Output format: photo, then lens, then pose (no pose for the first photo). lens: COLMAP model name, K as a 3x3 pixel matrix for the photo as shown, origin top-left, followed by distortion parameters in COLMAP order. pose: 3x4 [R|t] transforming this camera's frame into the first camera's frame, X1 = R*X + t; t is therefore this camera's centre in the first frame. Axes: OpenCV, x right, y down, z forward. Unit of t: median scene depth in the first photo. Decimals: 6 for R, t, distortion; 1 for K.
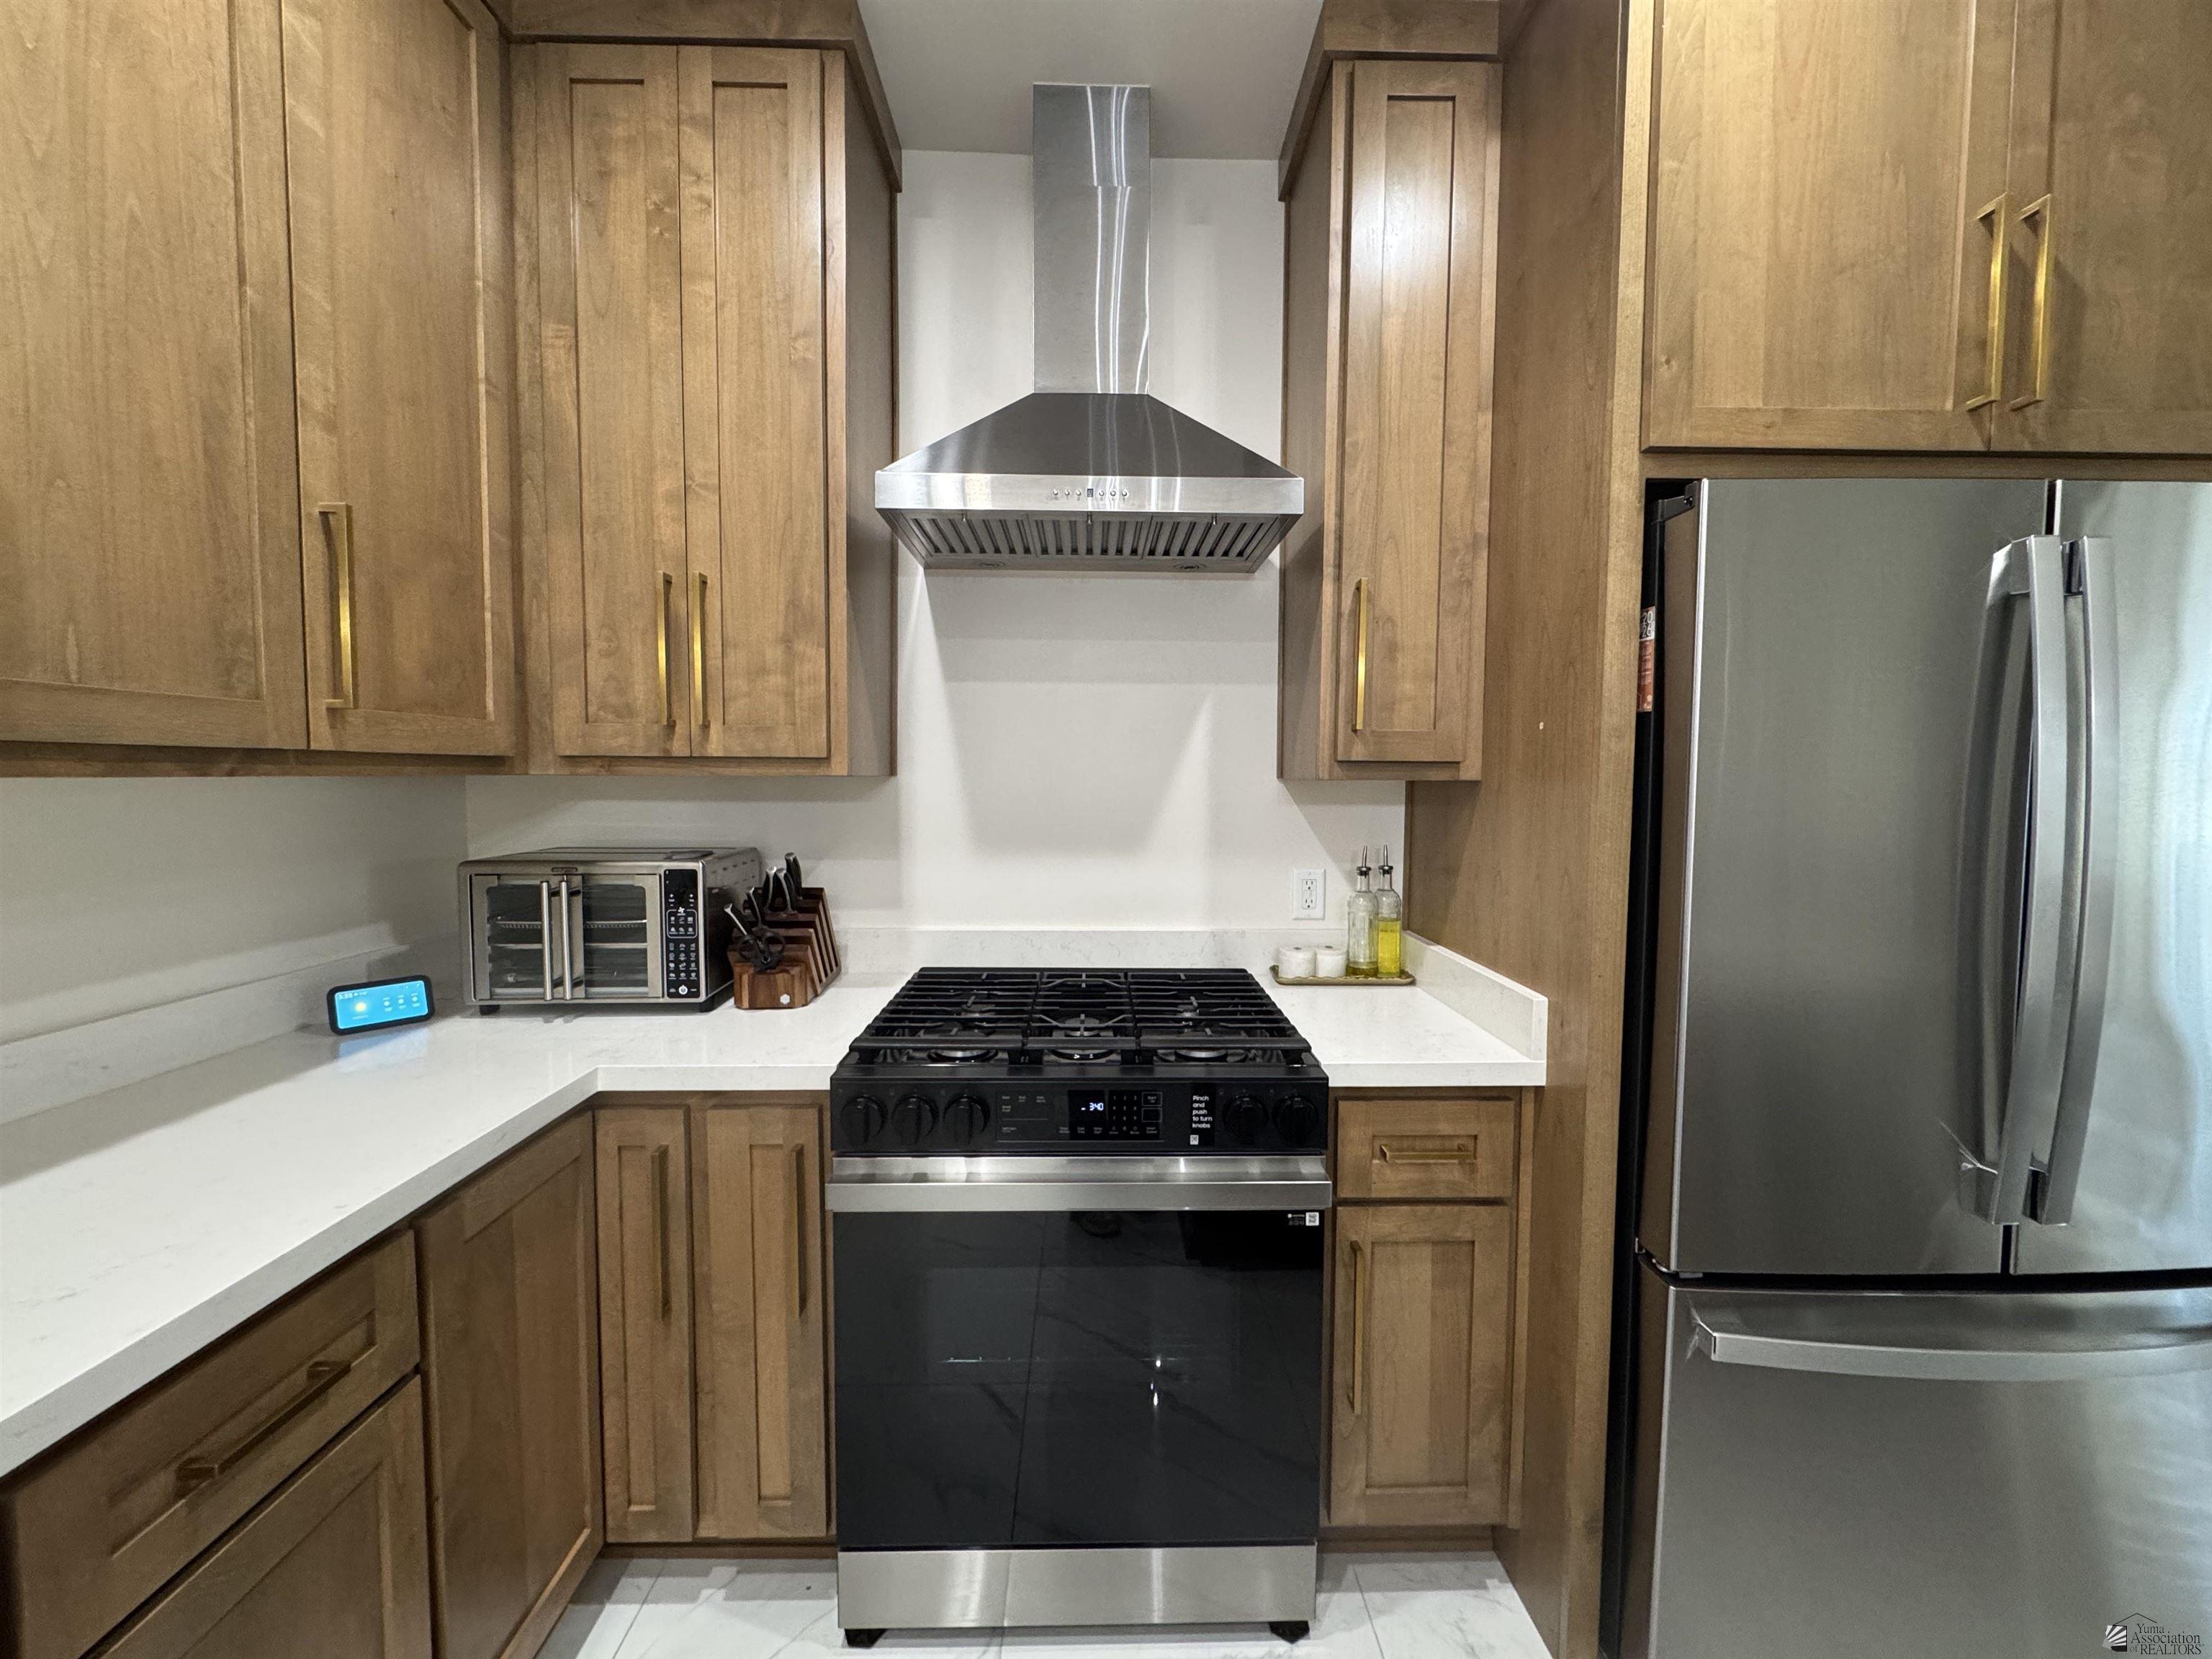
lens RADIAL K [[879.8, 0, 1107.7], [0, 879.8, 822.8], [0, 0, 1]] dist [0.000675, -0.000729]
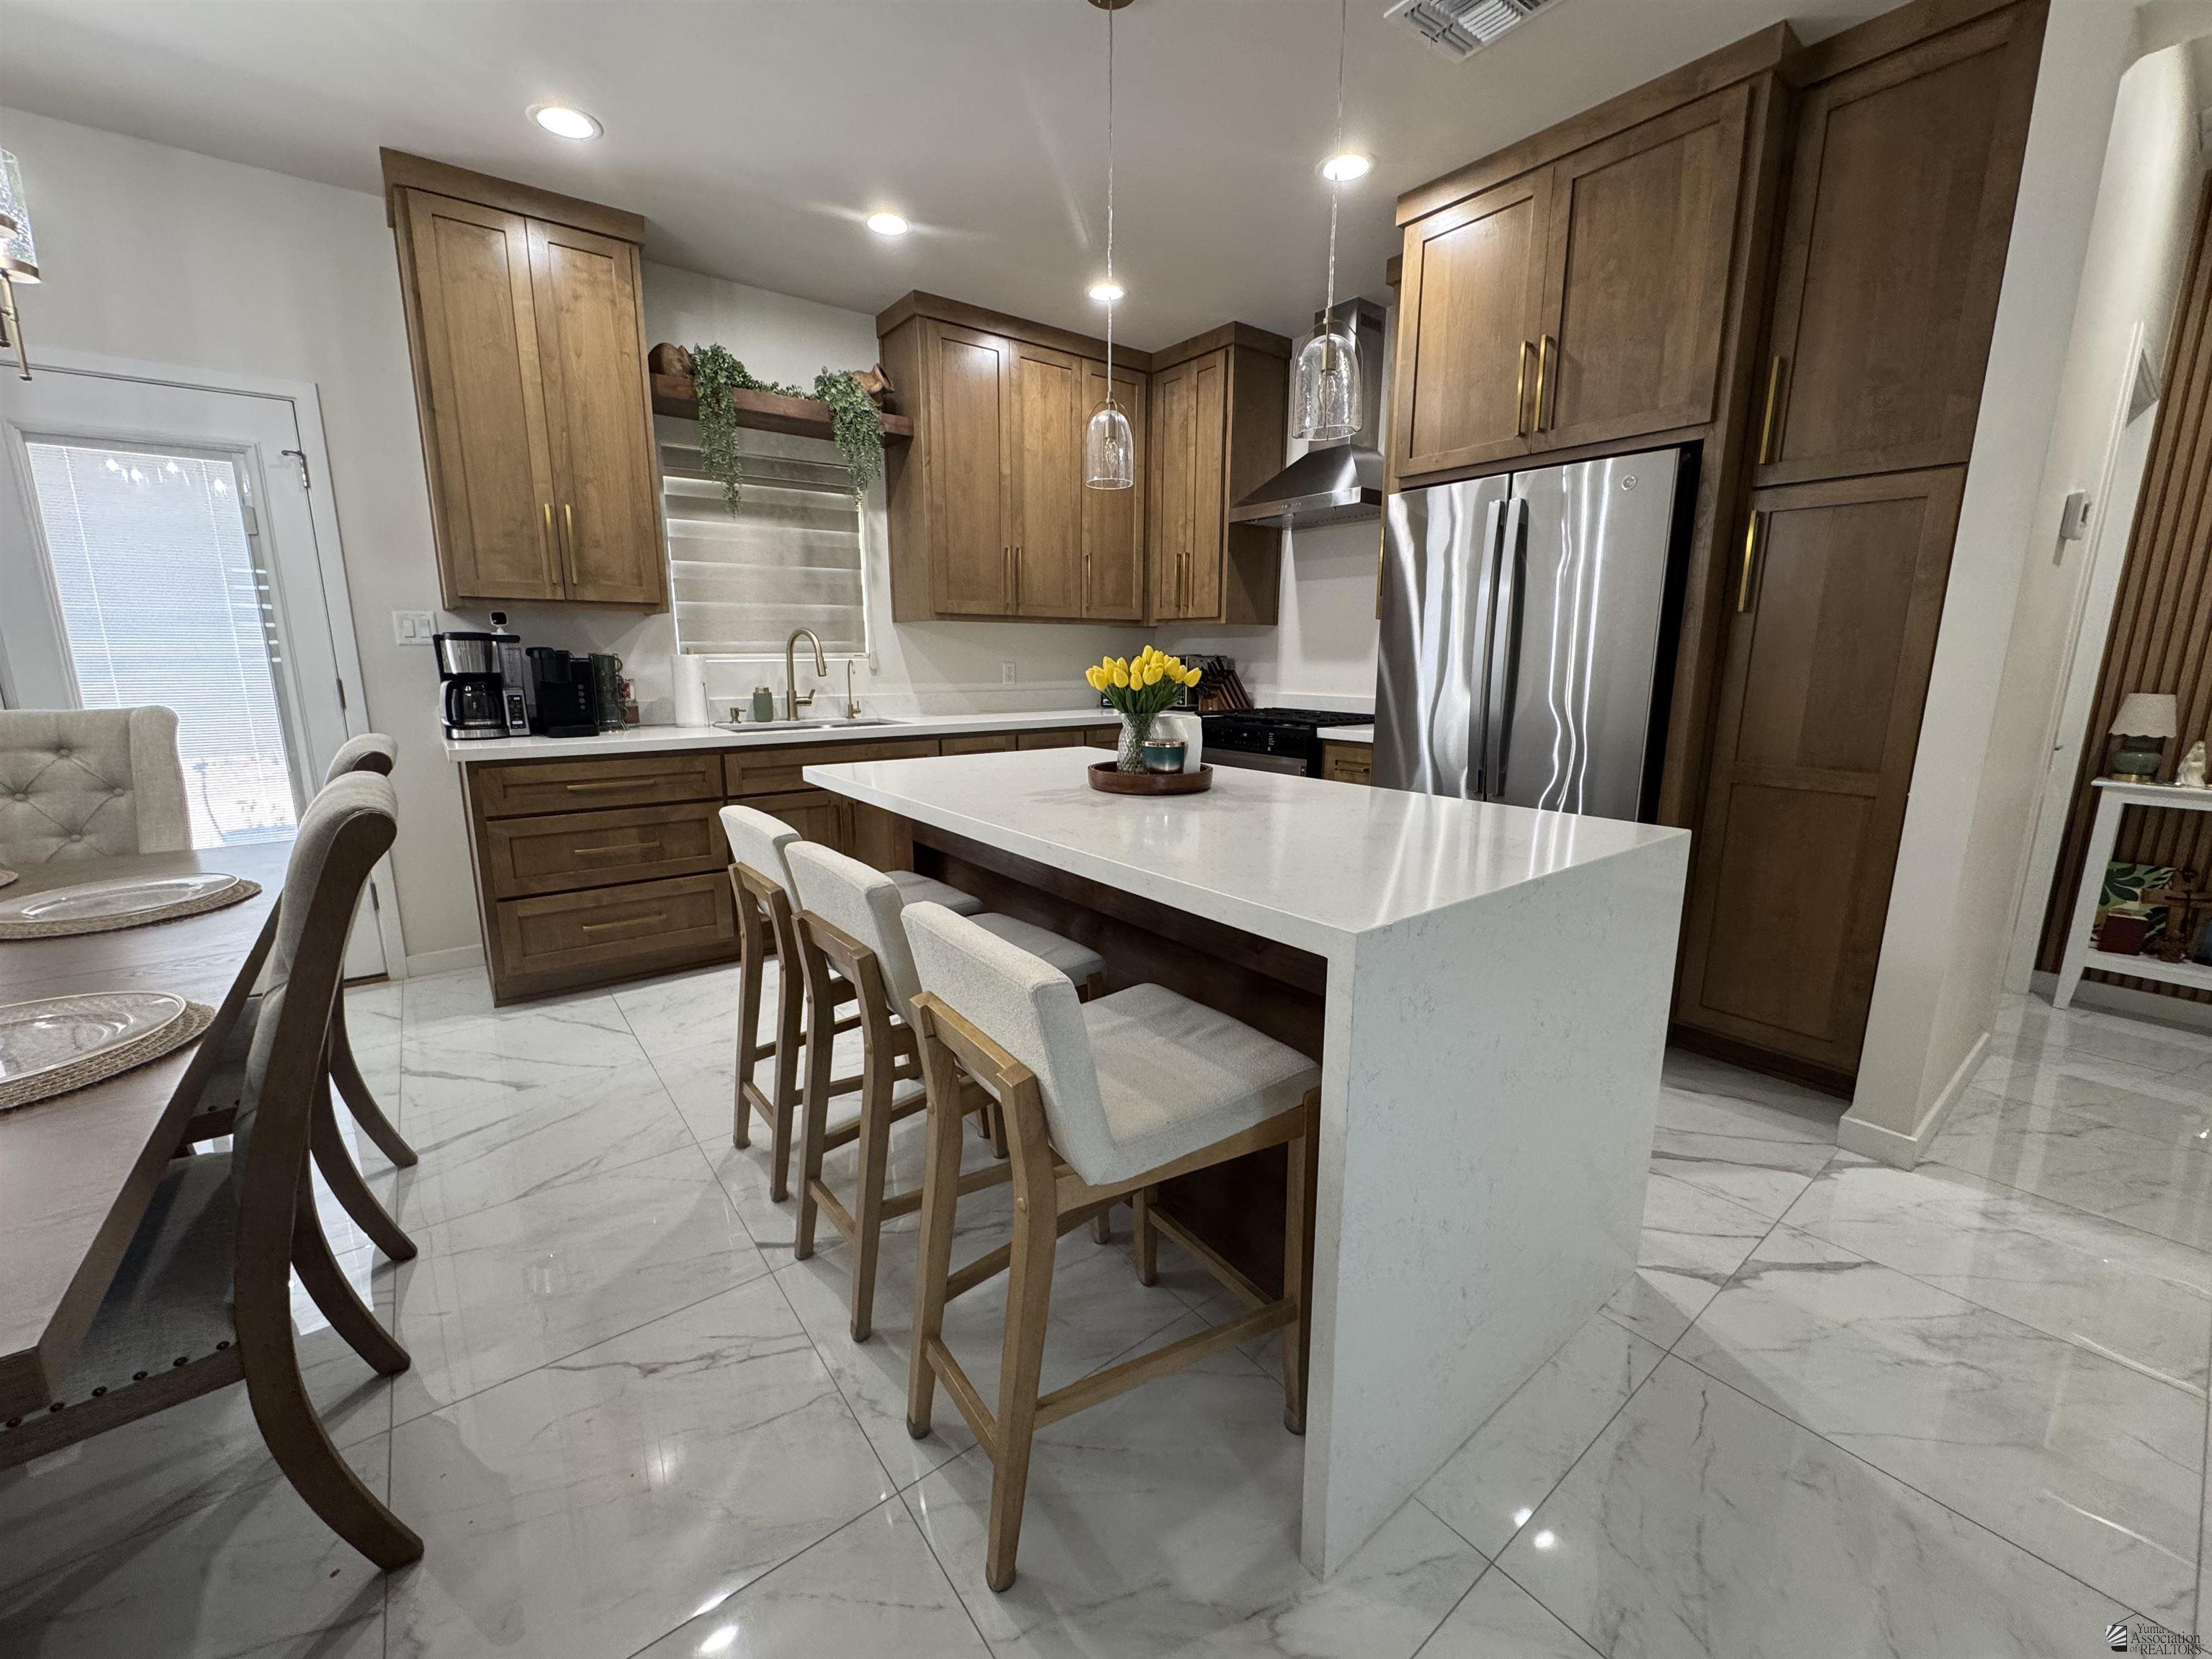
lens RADIAL K [[879.8, 0, 1112.3], [0, 879.8, 827.8], [0, 0, 1]] dist [0.000675, -0.000729]
pose [[0.601862, 0.151383, -0.784120, 1.882099], [-0.043001, 0.986588, 0.157465, 0.170540], [0.797441, -0.061054, 0.600300, -1.029254]]
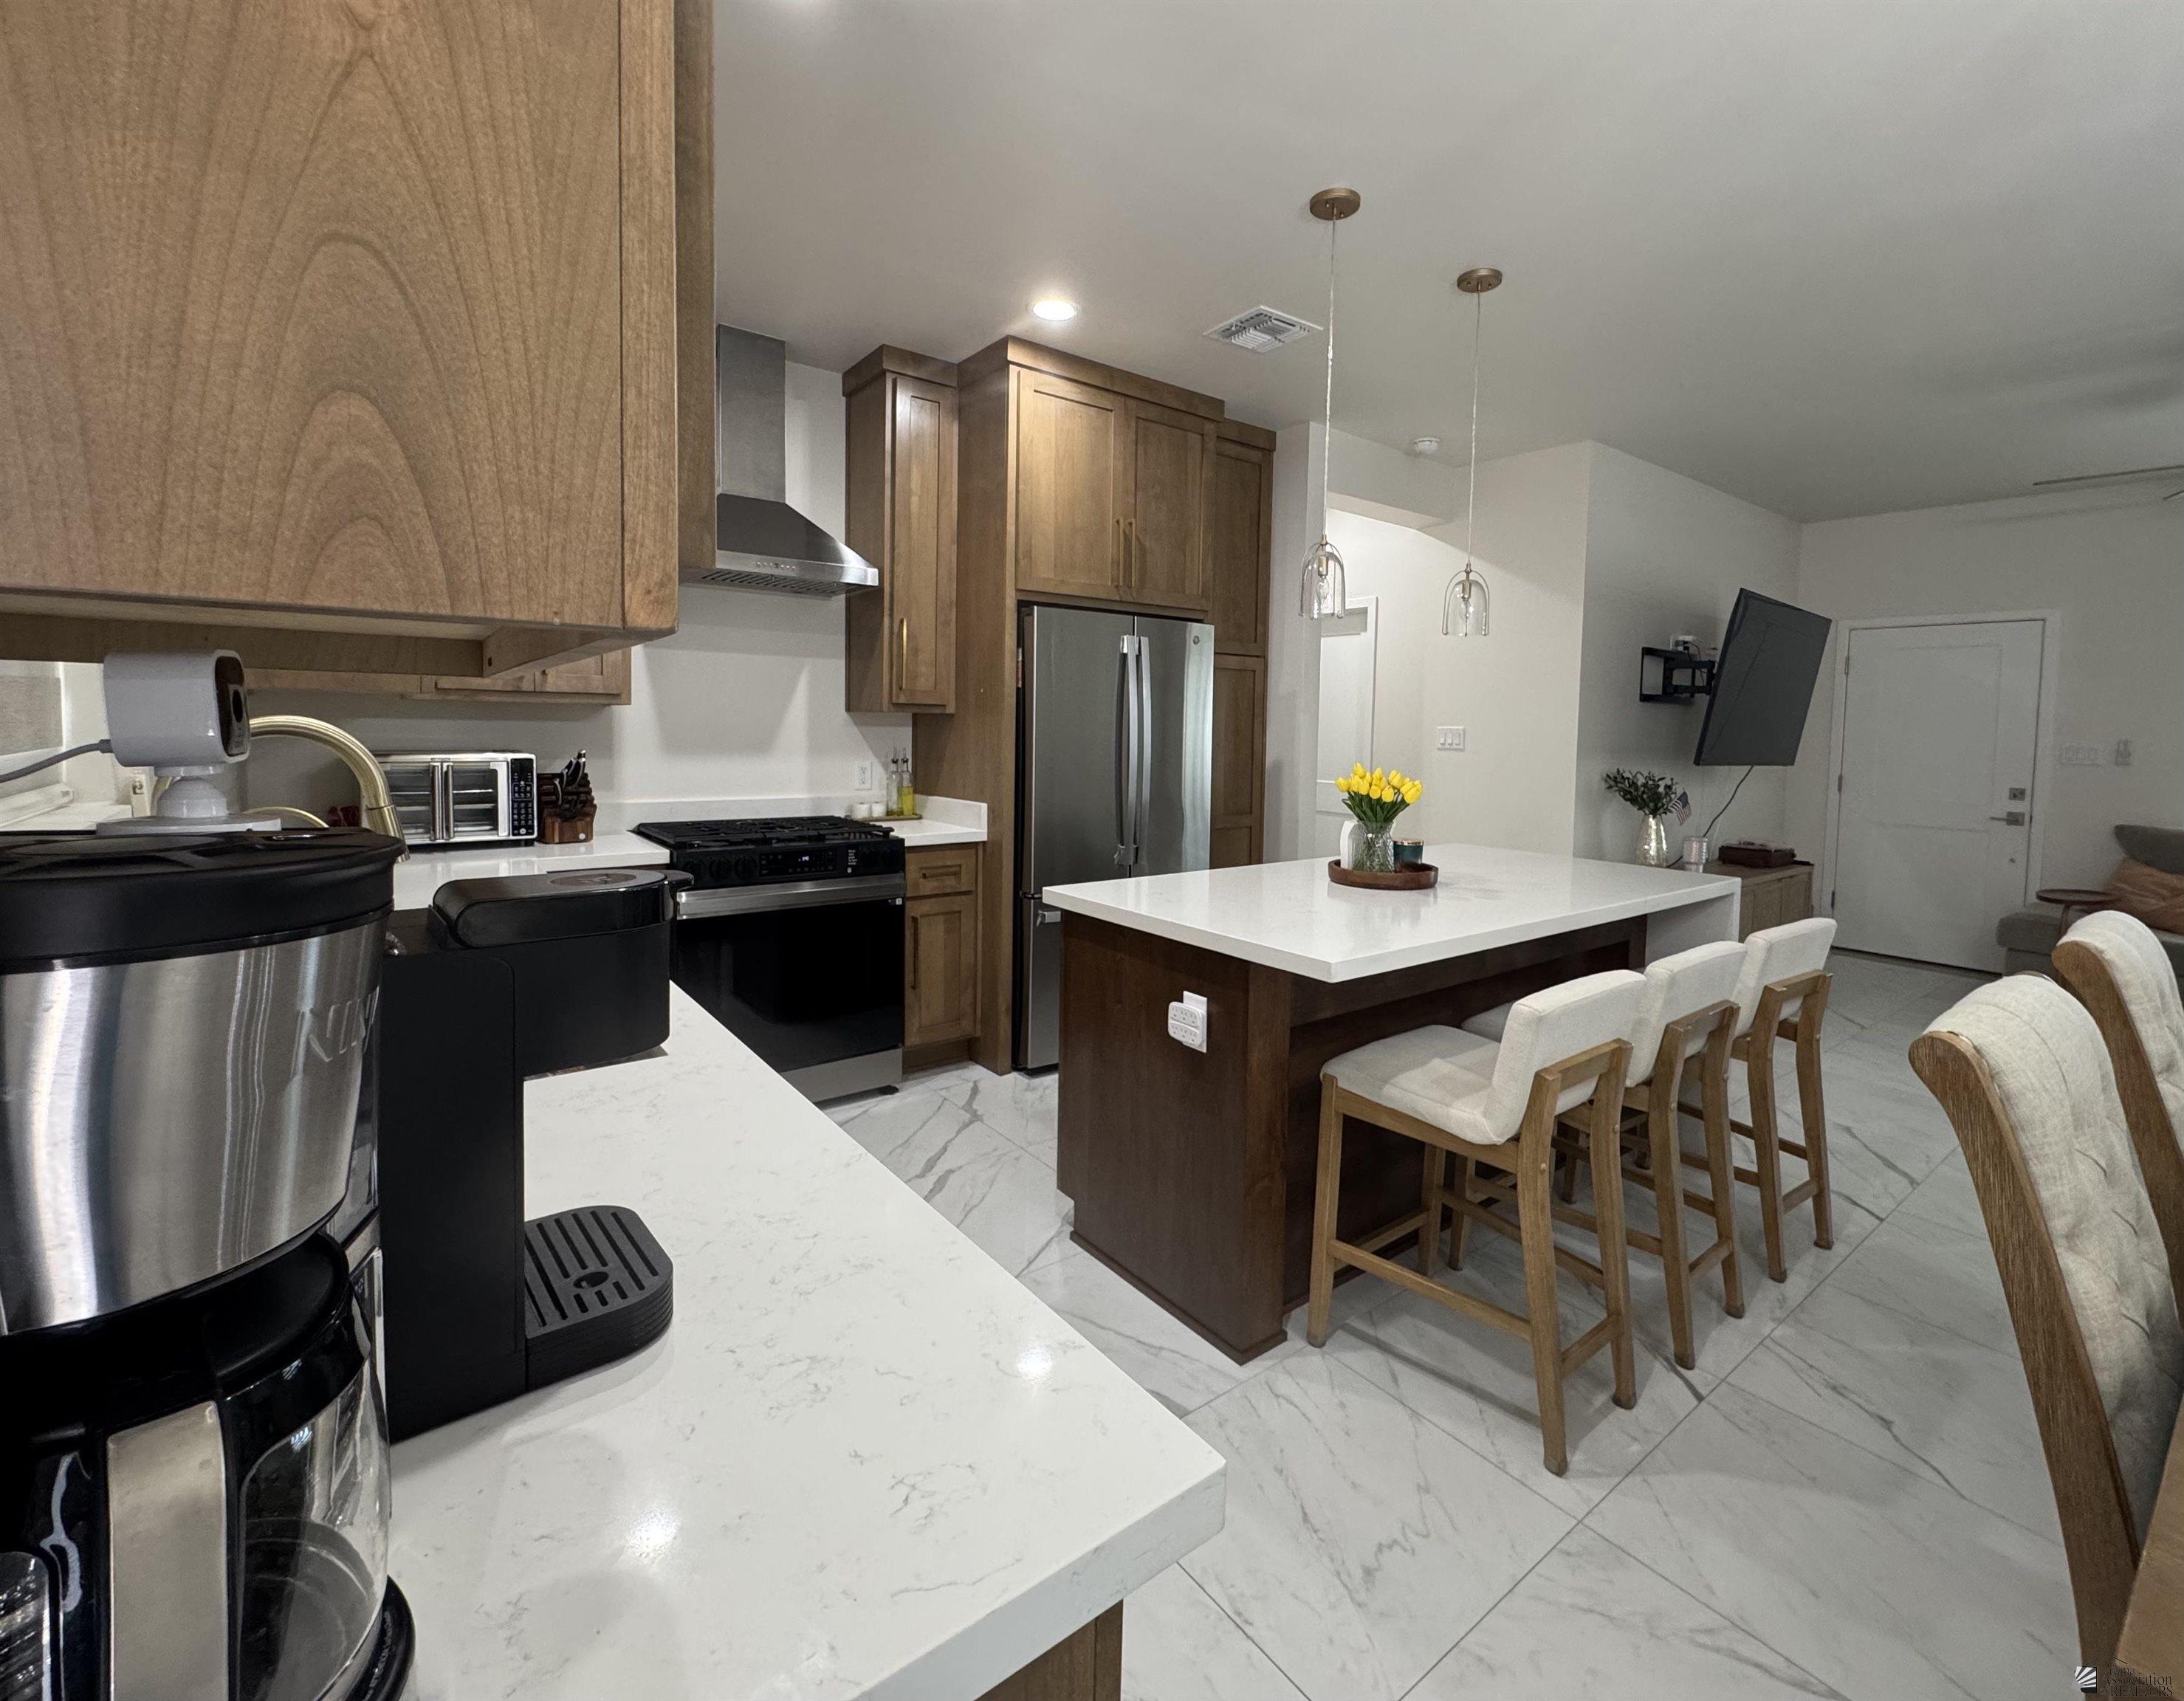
lens RADIAL K [[971.3, 0, 1142.9], [0, 971.3, 784.5], [0, 0, 1]] dist [0.003126, -0.000255]
pose [[0.790193, -0.027788, 0.612228, -0.753166], [0.018263, 0.999596, 0.021799, 0.091498], [-0.612586, -0.006044, 0.790381, -1.299965]]
